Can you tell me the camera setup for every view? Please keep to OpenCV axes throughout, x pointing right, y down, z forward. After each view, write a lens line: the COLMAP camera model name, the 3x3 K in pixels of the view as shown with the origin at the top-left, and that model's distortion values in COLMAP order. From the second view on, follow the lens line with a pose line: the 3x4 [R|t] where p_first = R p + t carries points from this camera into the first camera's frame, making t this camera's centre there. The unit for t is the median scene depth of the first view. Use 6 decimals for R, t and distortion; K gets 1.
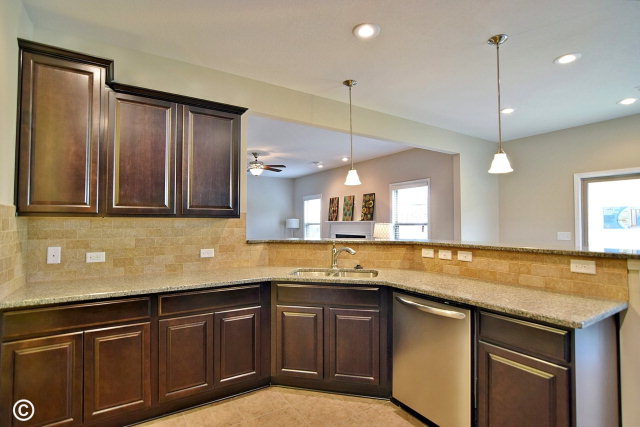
lens RADIAL K [[314.1, 0, 320.0], [0, 314.1, 213.5], [0, 0, 1]] dist [-0.036681, -0.000333]
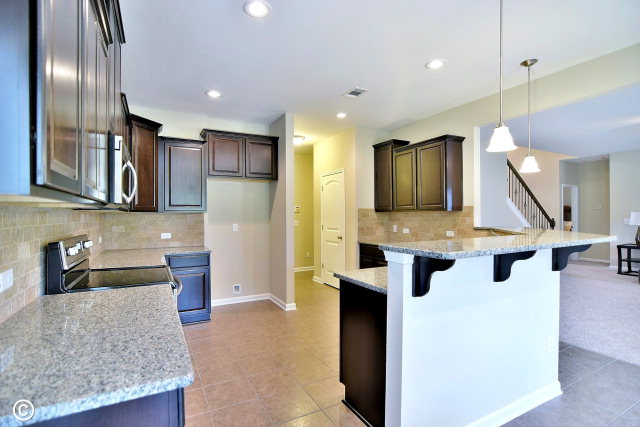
lens RADIAL K [[306.8, 0, 320.0], [0, 306.8, 213.5], [0, 0, 1]] dist [0.000292, 0.000101]
pose [[-0.072261, -0.006159, -0.997367, 1.372968], [0.032644, 0.999431, -0.008537, 0.021438], [0.996851, -0.033174, -0.072019, 0.546447]]
